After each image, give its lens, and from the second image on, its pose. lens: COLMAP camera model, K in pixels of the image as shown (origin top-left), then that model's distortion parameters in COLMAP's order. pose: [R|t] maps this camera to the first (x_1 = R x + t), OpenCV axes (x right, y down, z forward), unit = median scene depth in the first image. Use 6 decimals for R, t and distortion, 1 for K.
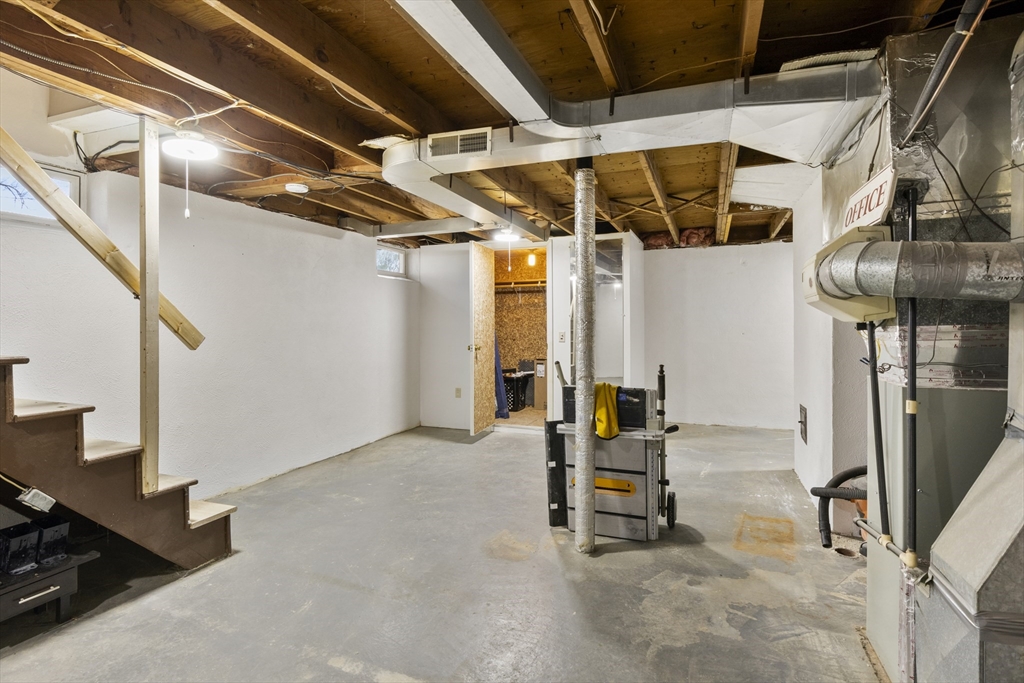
lens RADIAL K [[516.1, 0, 504.0], [0, 516.1, 321.5], [0, 0, 1]] dist [-0.011274, 0.001014]
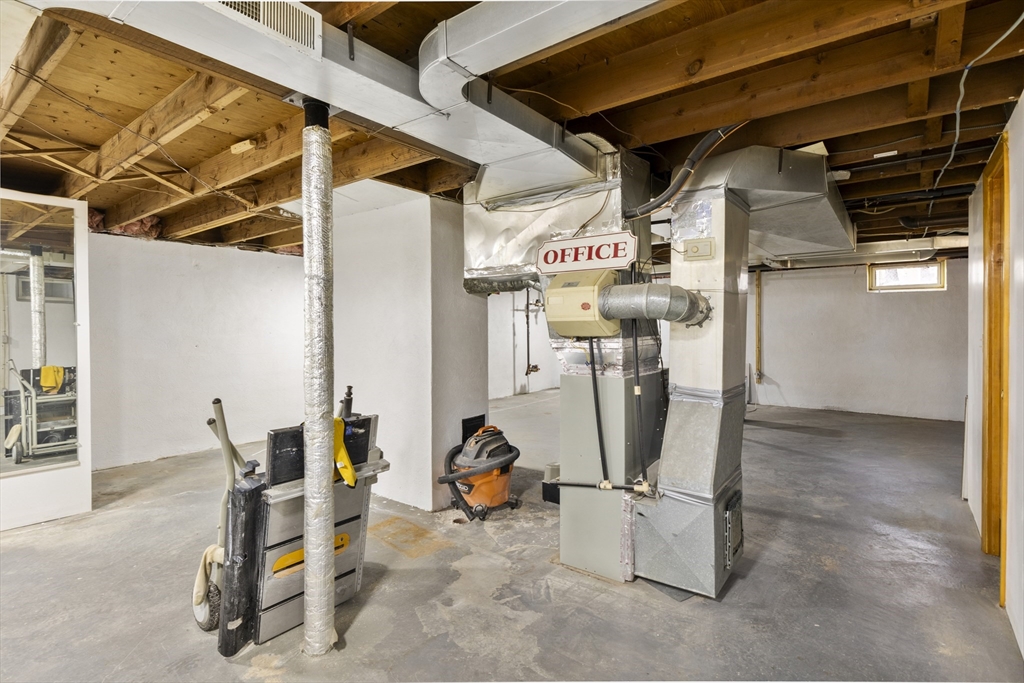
lens RADIAL K [[505.5, 0, 502.6], [0, 505.5, 329.7], [0, 0, 1]] dist [-0.001455, 0.000277]
pose [[0.281691, -0.002013, 0.959503, -0.514870], [-0.000344, 0.999998, 0.002199, -0.014084], [-0.959505, -0.000950, 0.281690, 0.614392]]
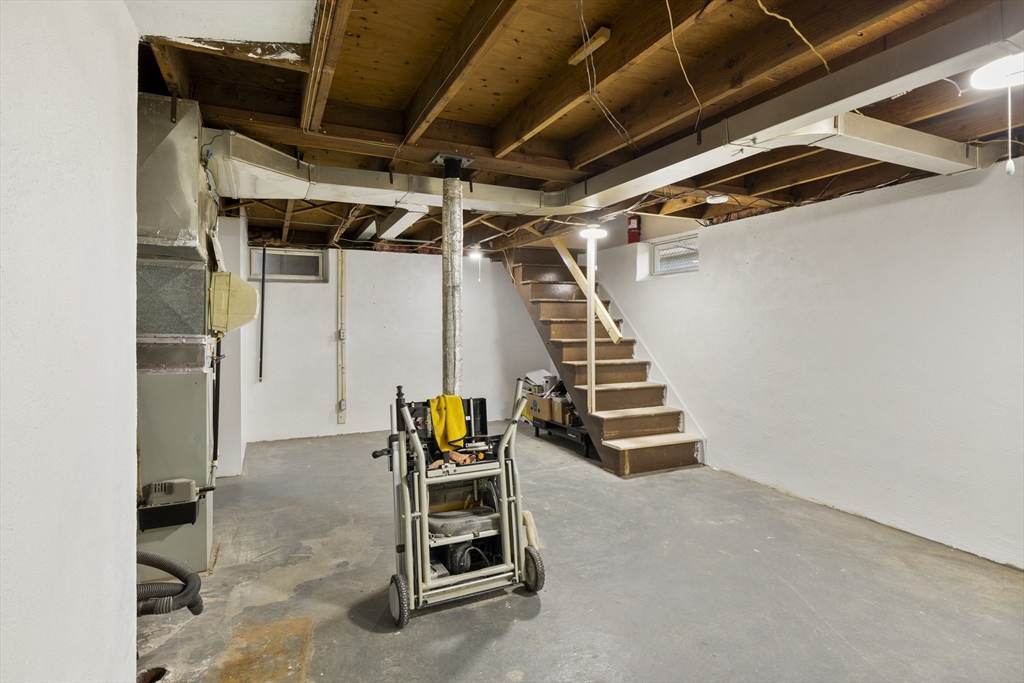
lens RADIAL K [[505.5, 0, 502.6], [0, 505.5, 329.7], [0, 0, 1]] dist [-0.001455, 0.000277]
pose [[-0.687700, 0.011166, -0.725909, 0.902495], [0.005477, 0.999933, 0.010193, -0.011984], [0.725974, 0.003034, -0.687716, 1.962887]]
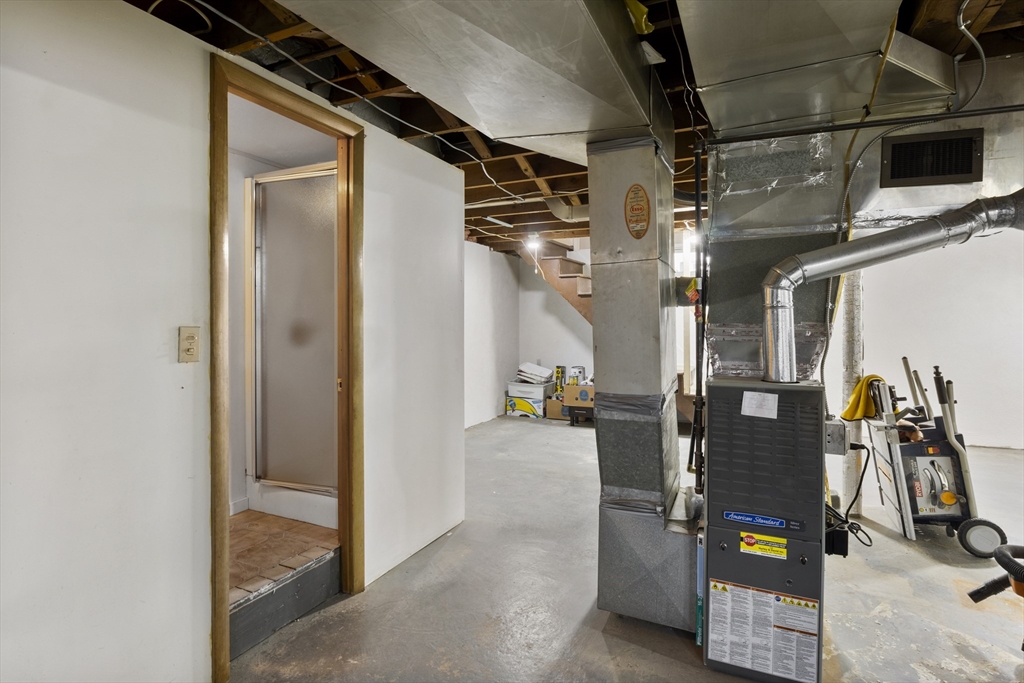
lens RADIAL K [[512.4, 0, 504.4], [0, 512.4, 325.7], [0, 0, 1]] dist [-0.010722, 0.001728]
pose [[-0.069959, 0.017605, -0.997395, 1.521915], [0.003680, 0.999842, 0.017390, -0.009774], [0.997543, -0.002454, -0.070013, 0.329948]]
